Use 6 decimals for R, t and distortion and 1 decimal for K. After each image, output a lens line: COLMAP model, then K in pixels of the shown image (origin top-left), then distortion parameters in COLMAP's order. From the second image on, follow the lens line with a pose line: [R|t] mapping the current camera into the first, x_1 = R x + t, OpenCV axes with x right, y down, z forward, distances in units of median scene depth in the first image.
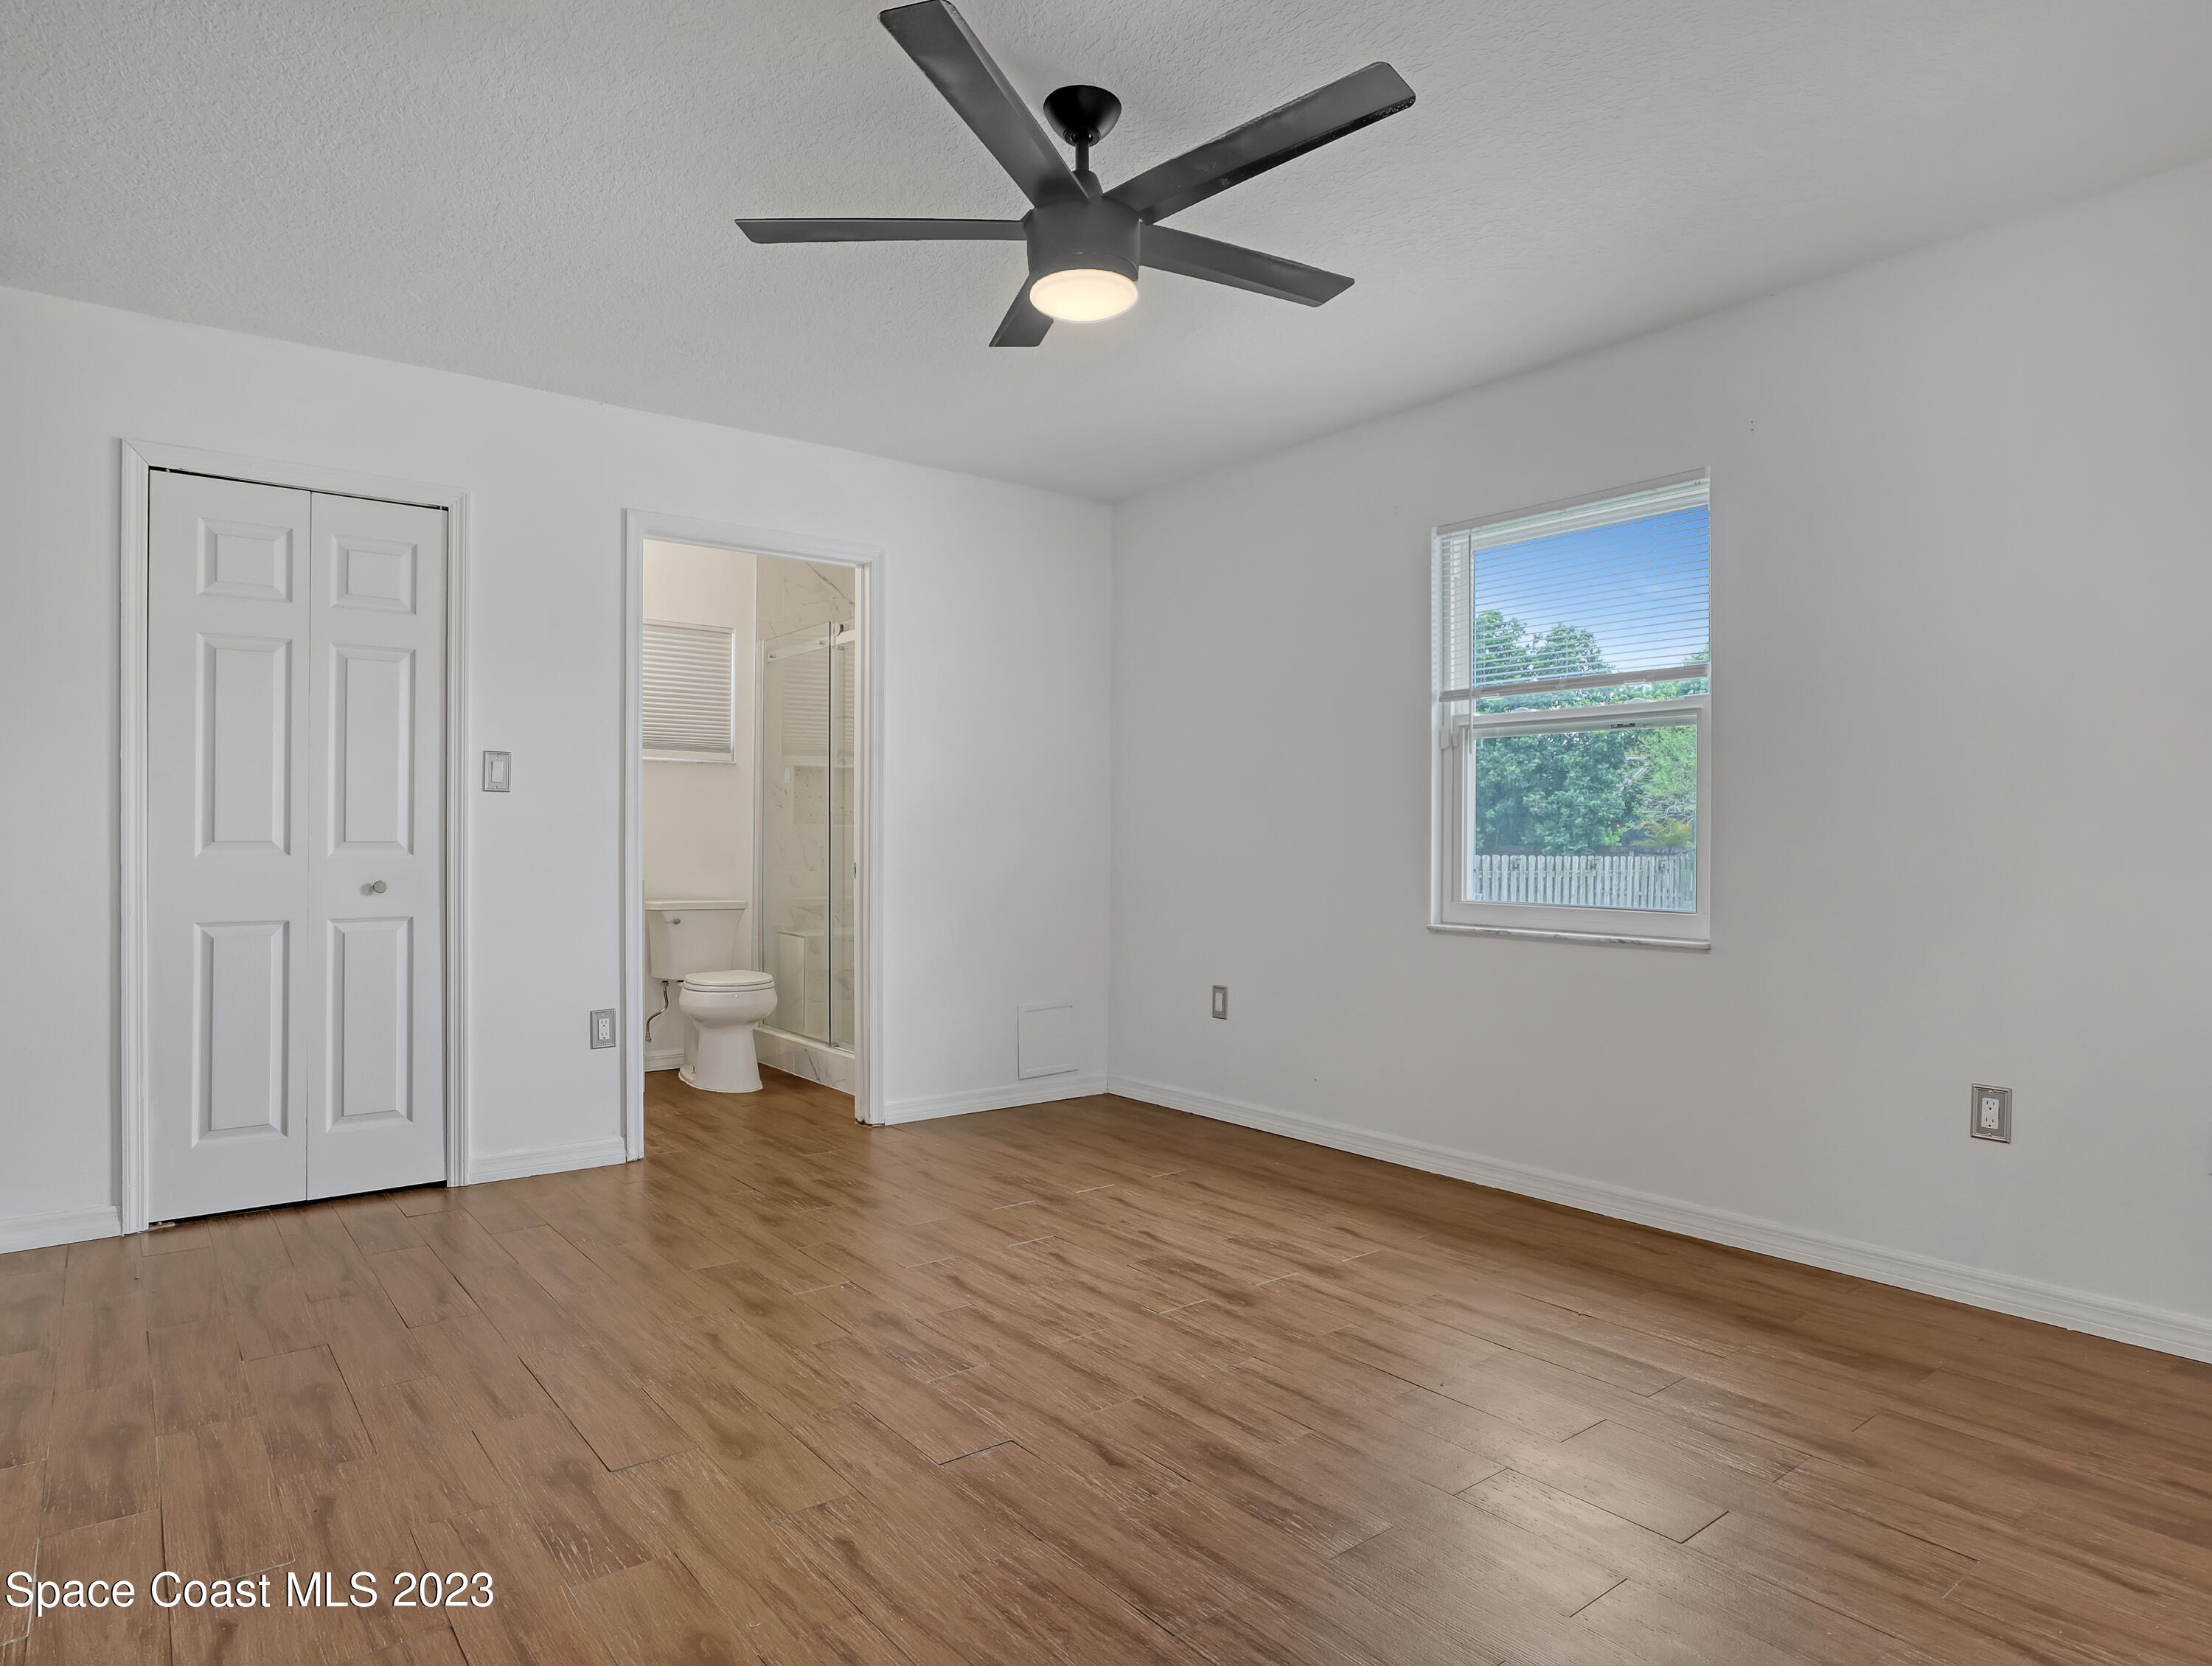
lens RADIAL K [[1377.5, 0, 1120.5], [0, 1377.5, 833.2], [0, 0, 1]] dist [-0.035929, 0.020259]
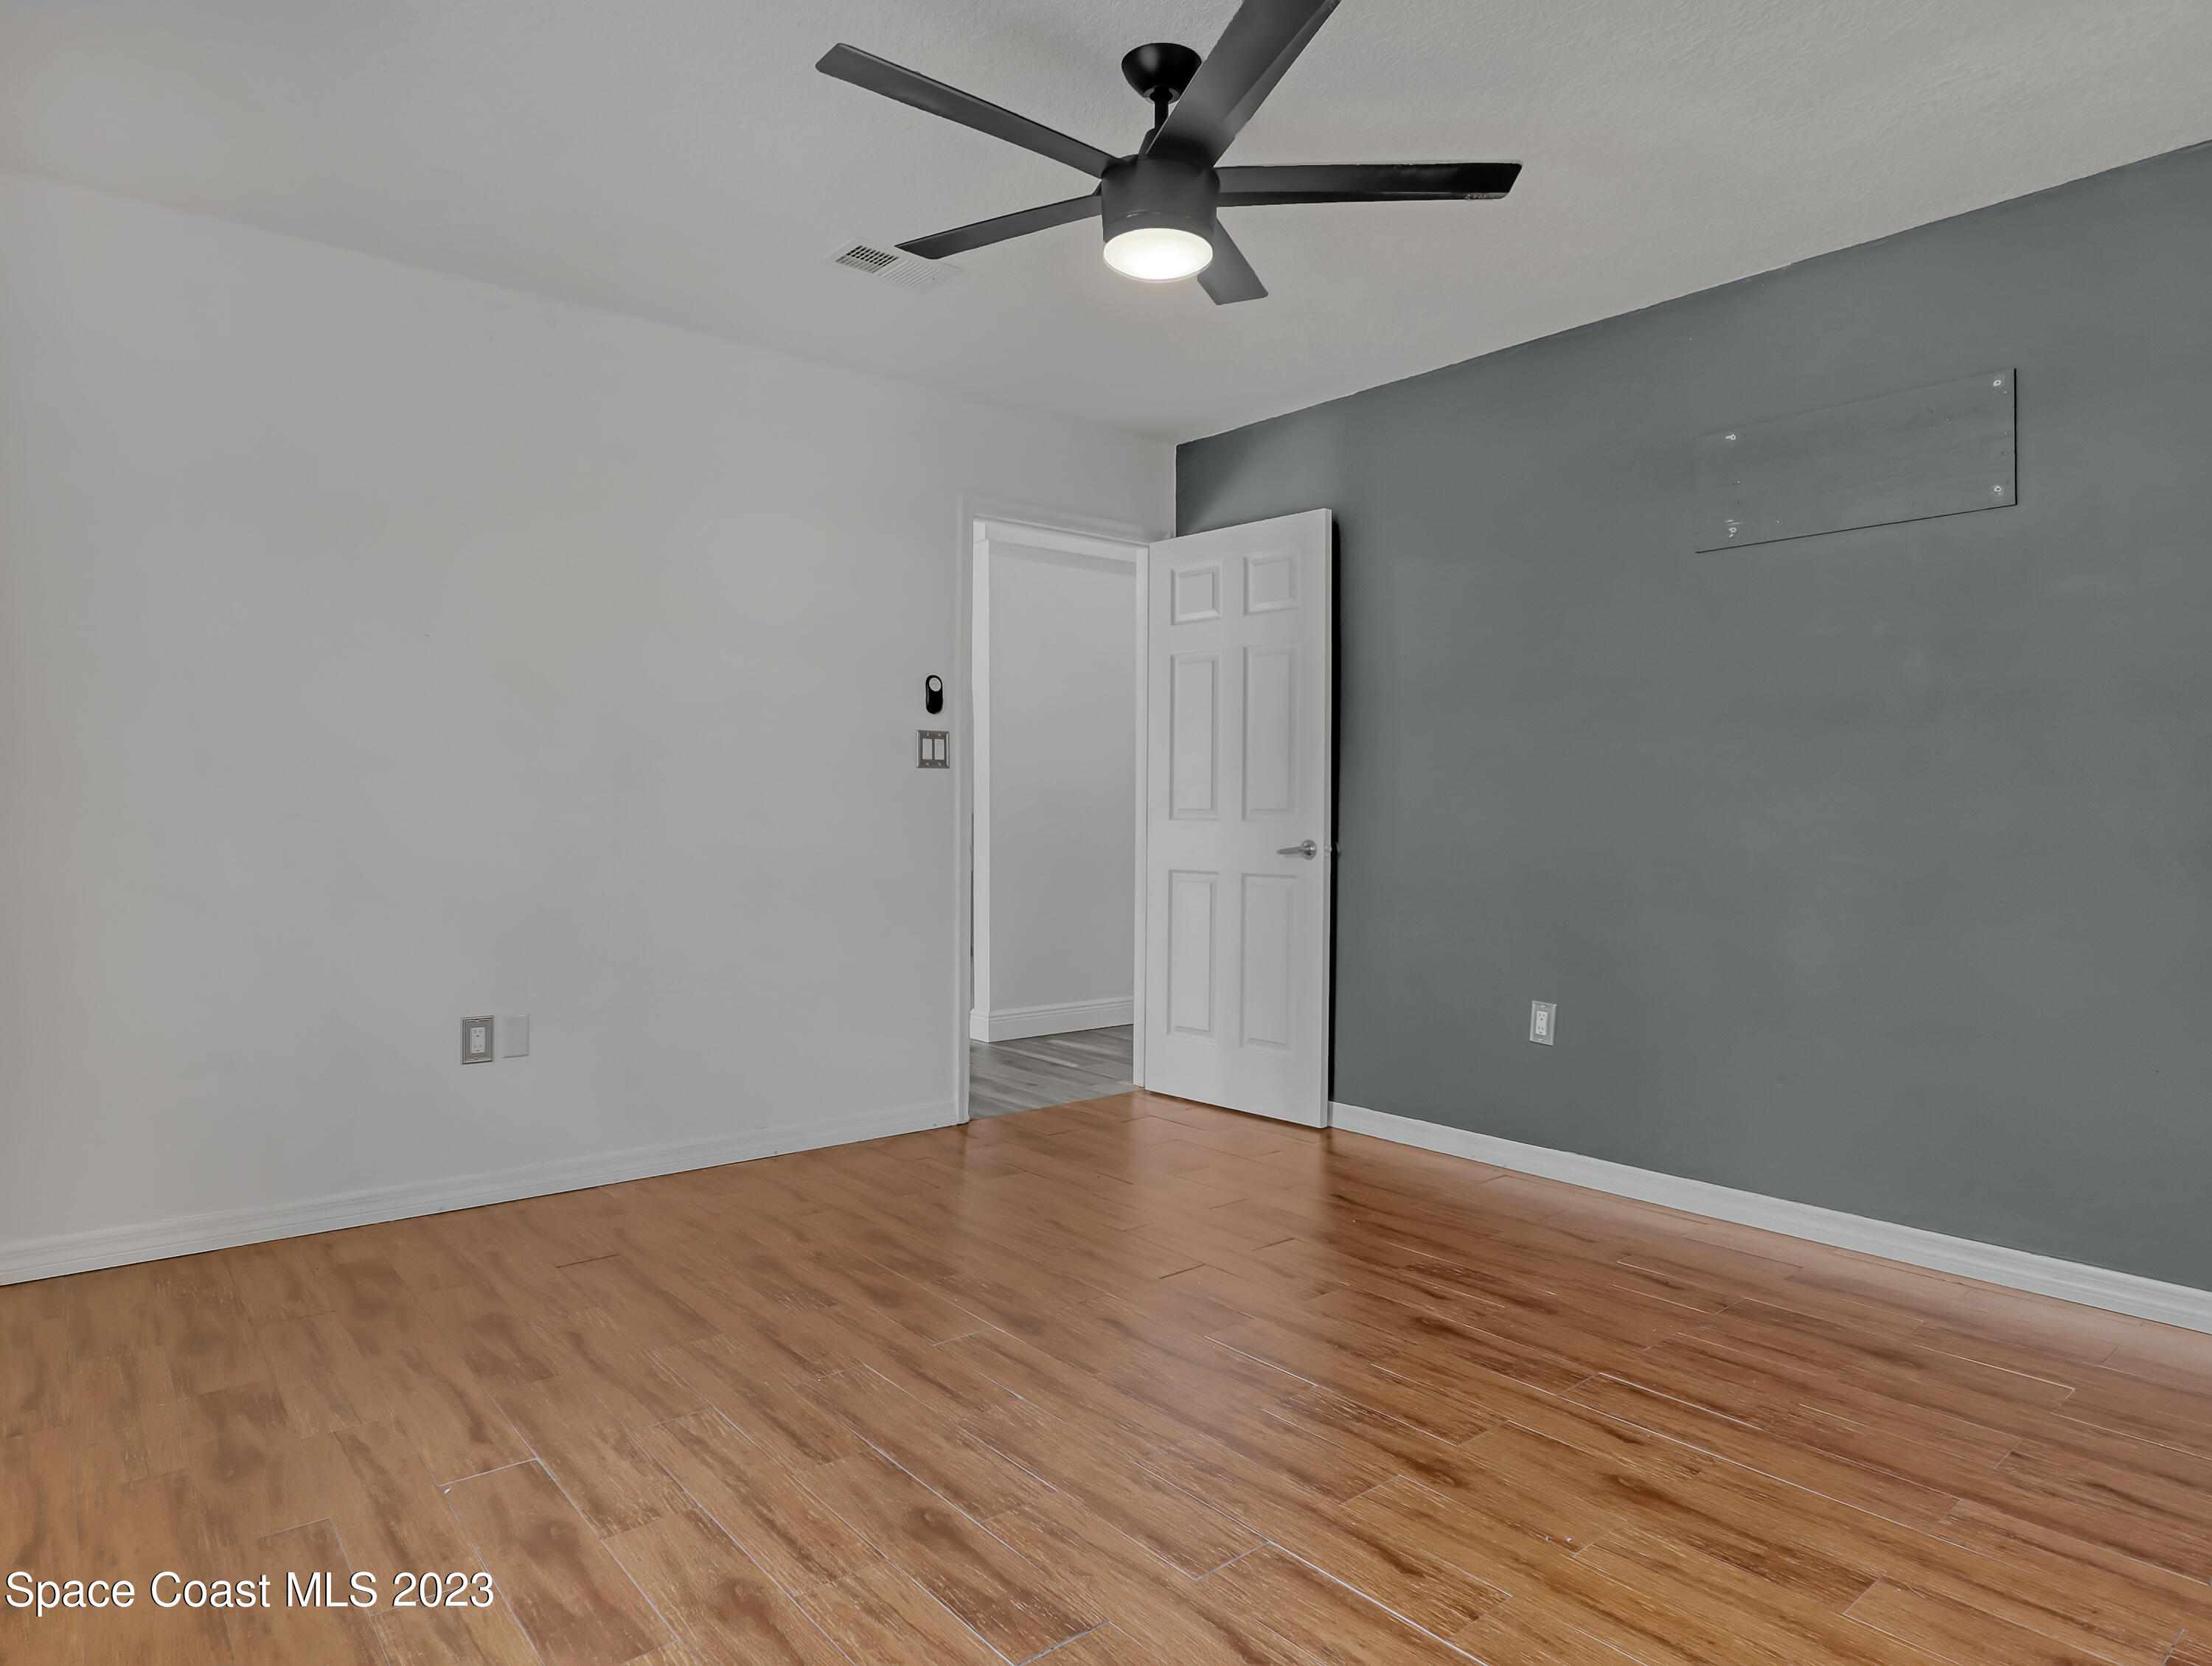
lens RADIAL K [[1377.5, 0, 1120.5], [0, 1377.5, 833.2], [0, 0, 1]] dist [-0.035929, 0.020259]
pose [[-0.999683, -0.008157, -0.023814, 0.016765], [-0.008421, 0.999904, 0.011010, 0.010295], [0.023722, 0.011207, -0.999656, 1.762187]]
